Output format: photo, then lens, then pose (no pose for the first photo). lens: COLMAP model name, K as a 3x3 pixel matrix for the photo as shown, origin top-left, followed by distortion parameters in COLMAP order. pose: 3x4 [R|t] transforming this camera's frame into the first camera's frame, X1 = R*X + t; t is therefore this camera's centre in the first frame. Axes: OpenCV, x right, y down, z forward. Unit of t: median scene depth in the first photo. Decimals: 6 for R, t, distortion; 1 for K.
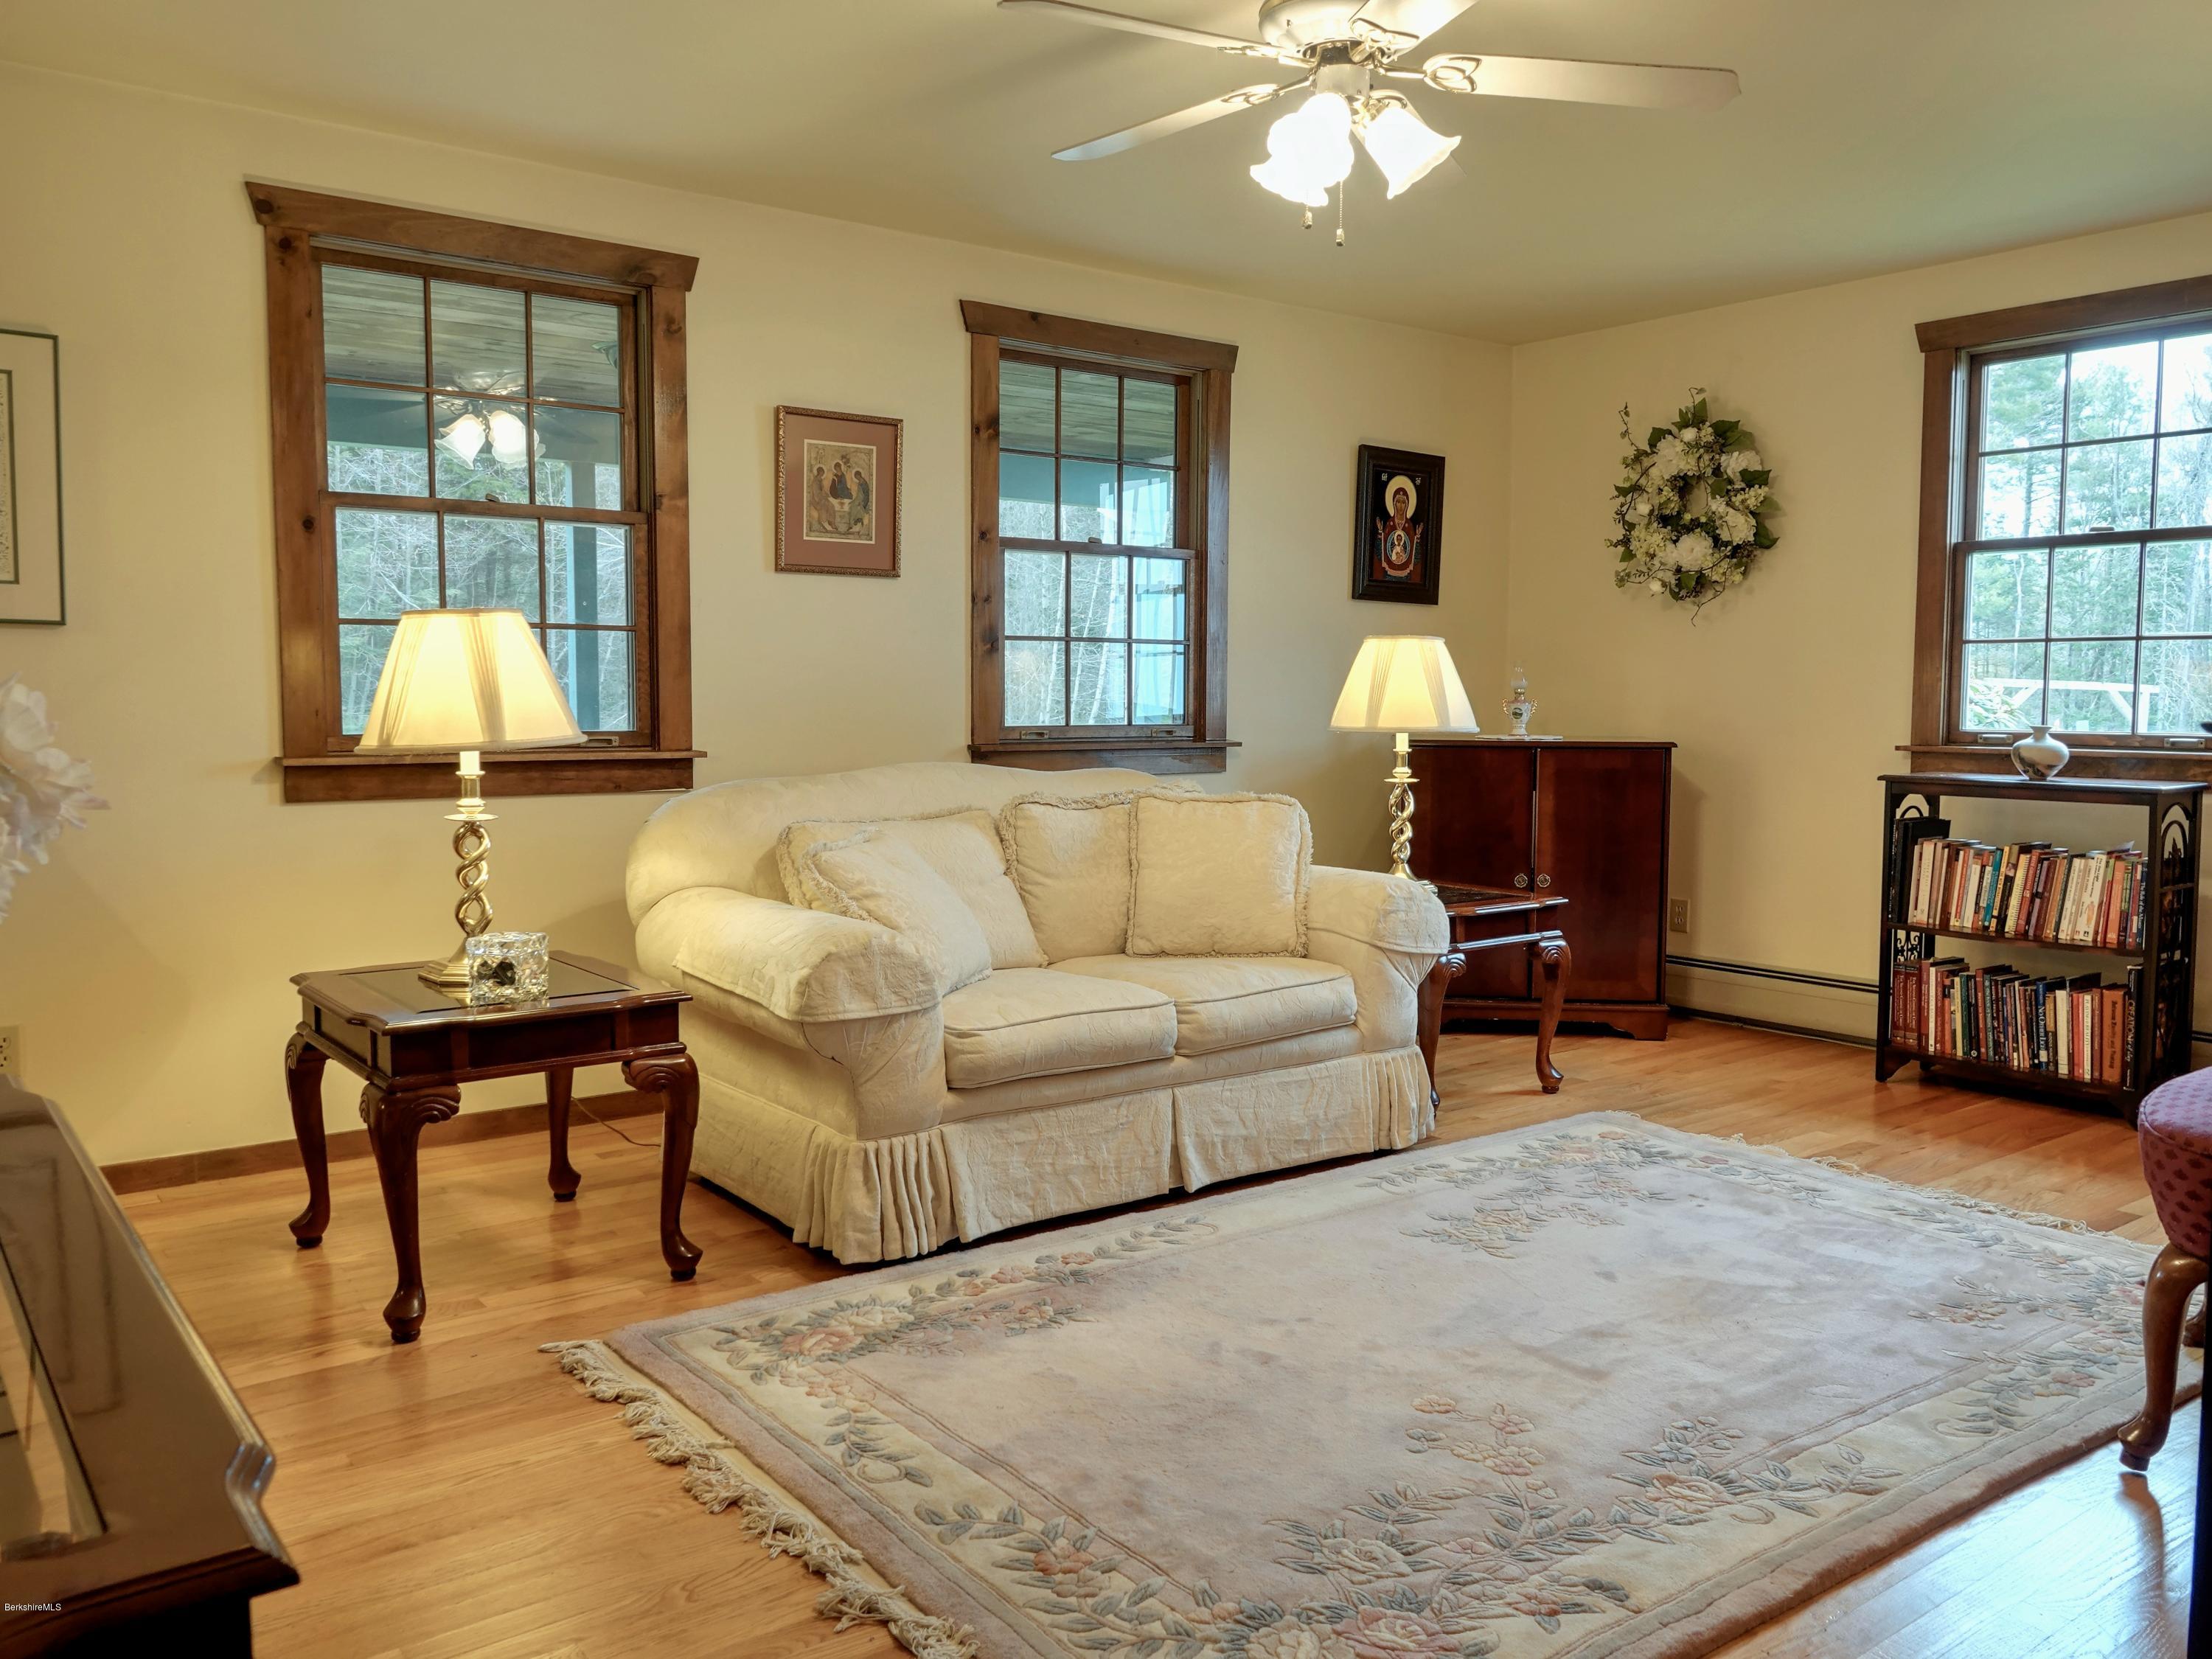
lens RADIAL K [[1681.2, 0, 1106.0], [0, 1681.2, 829.5], [0, 0, 1]] dist [-0.011552, -0.007130]
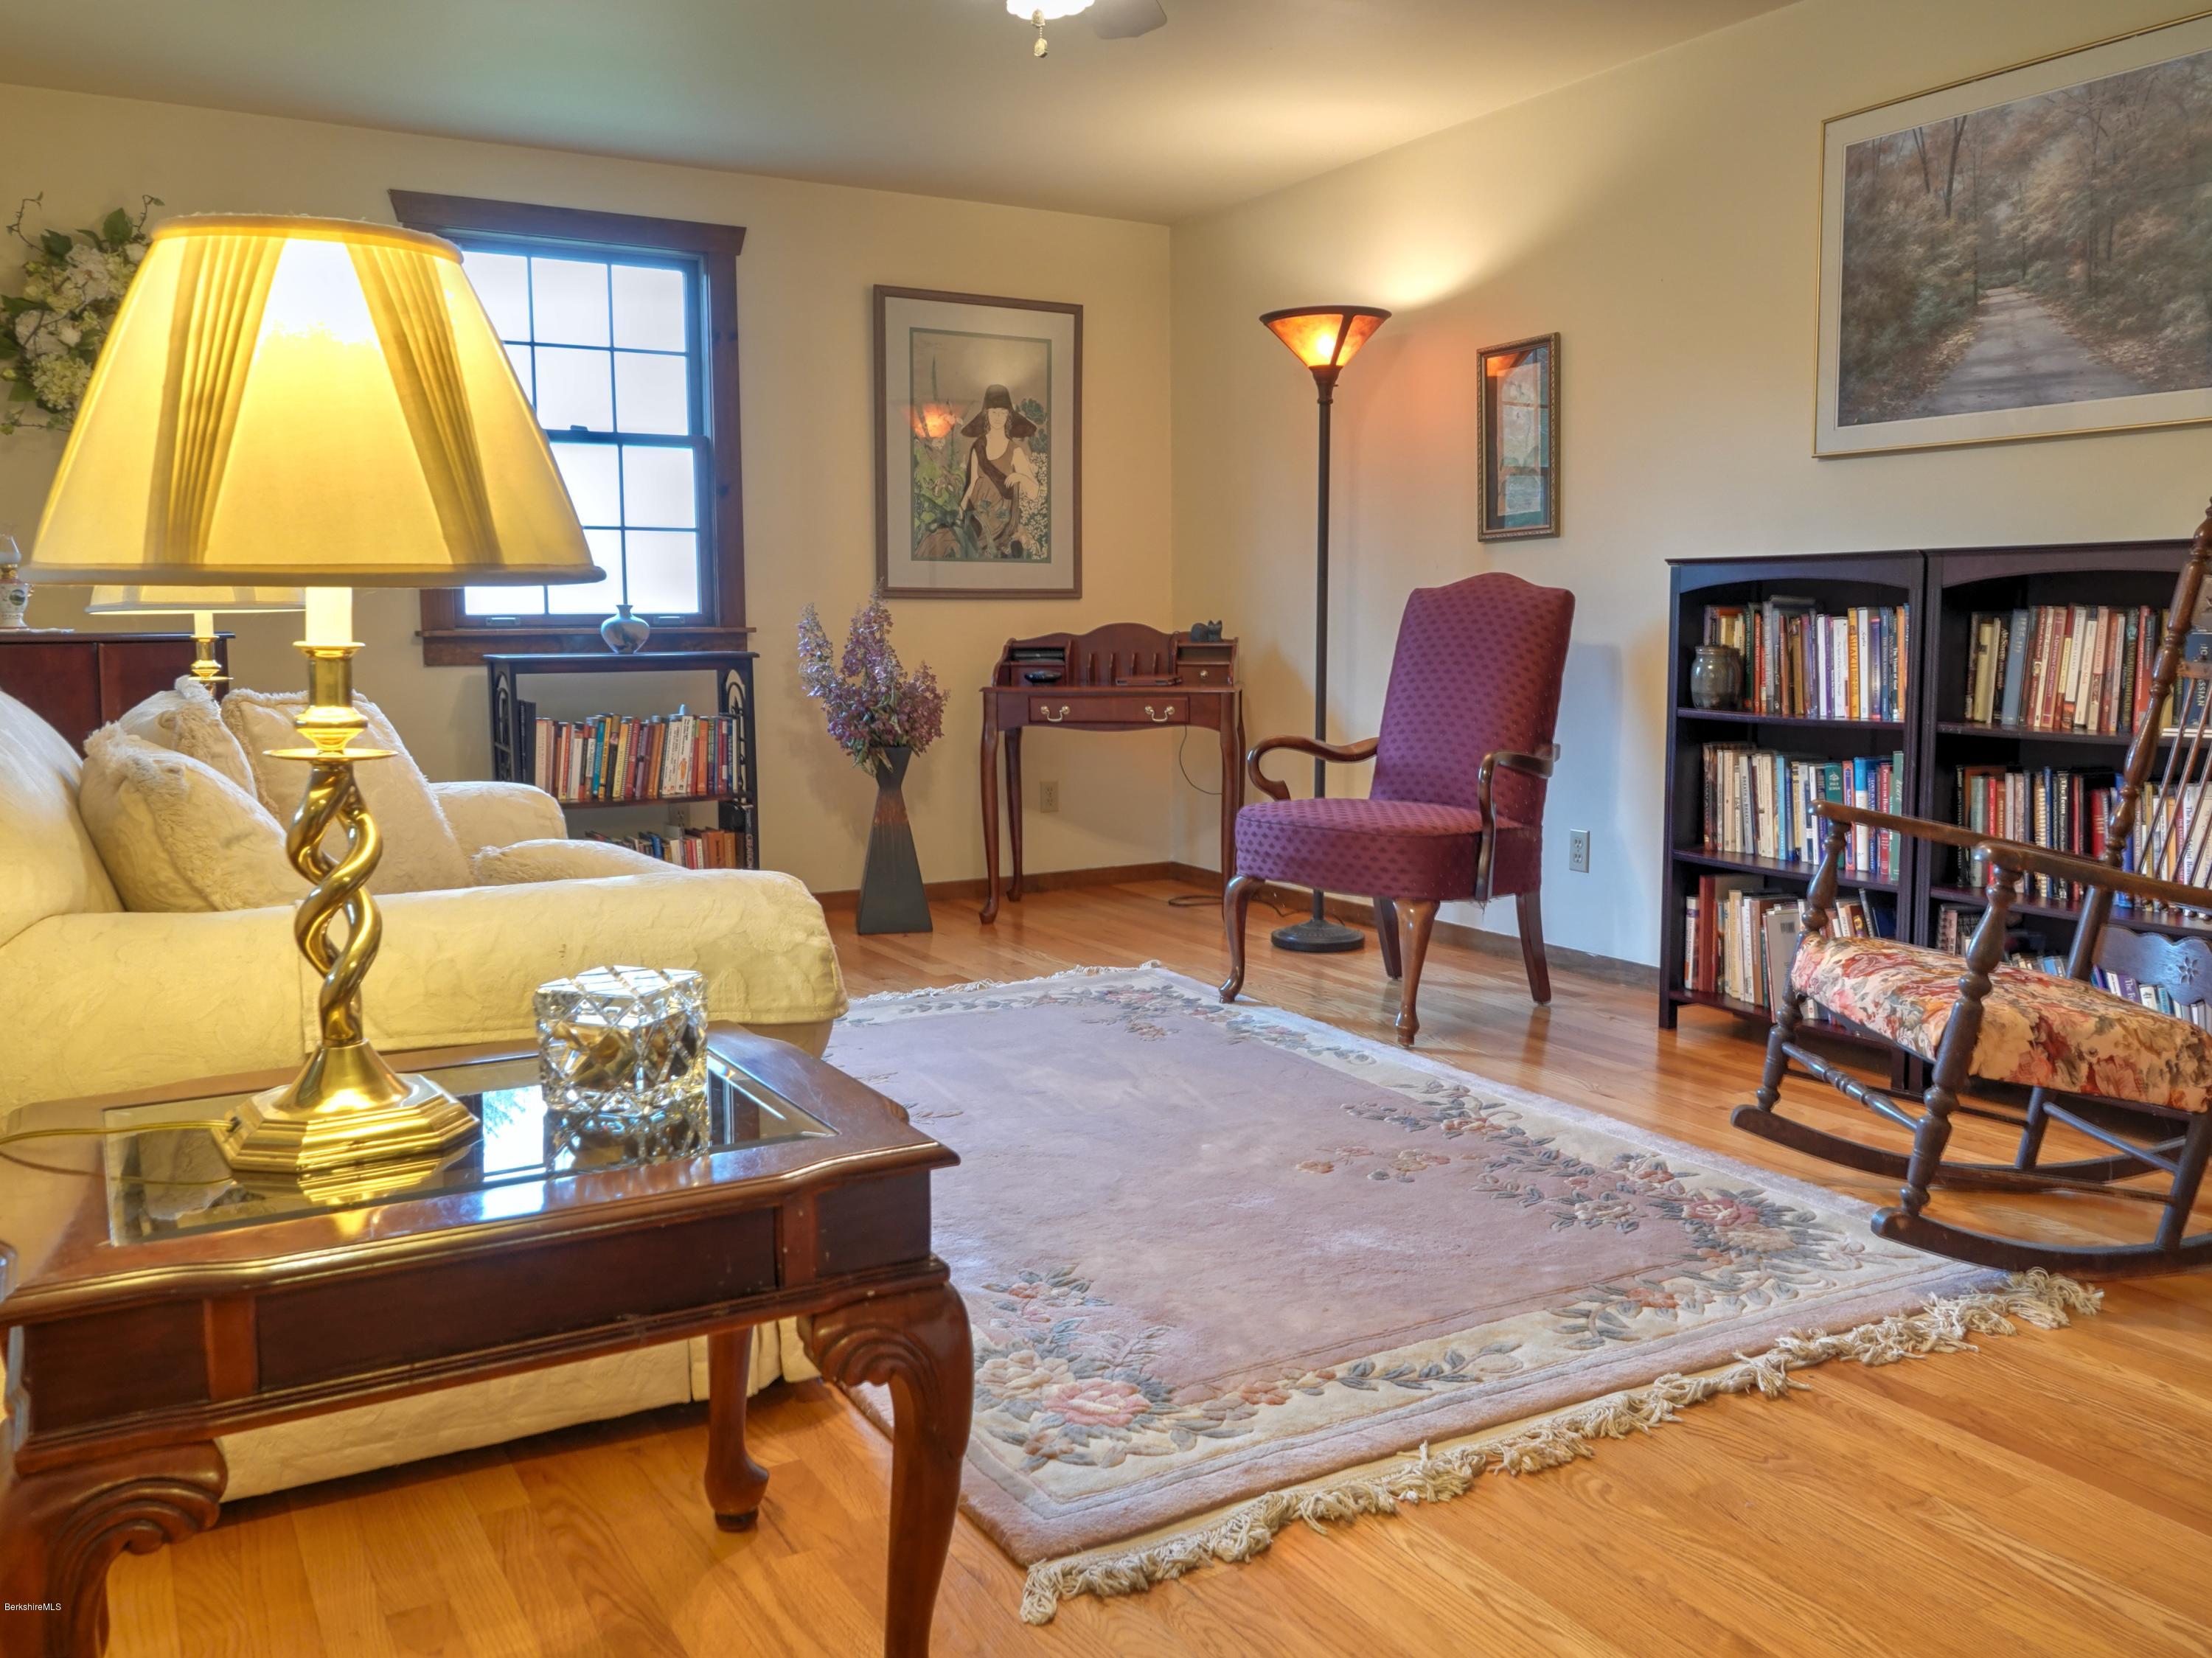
lens RADIAL K [[1753.1, 0, 1097.4], [0, 1753.1, 823.7], [0, 0, 1]] dist [0.010023, -0.008867]
pose [[0.153323, -0.120200, 0.980838, -0.556146], [0.085897, 0.990439, 0.107949, -0.018313], [-0.984436, 0.067700, 0.162182, 0.532971]]
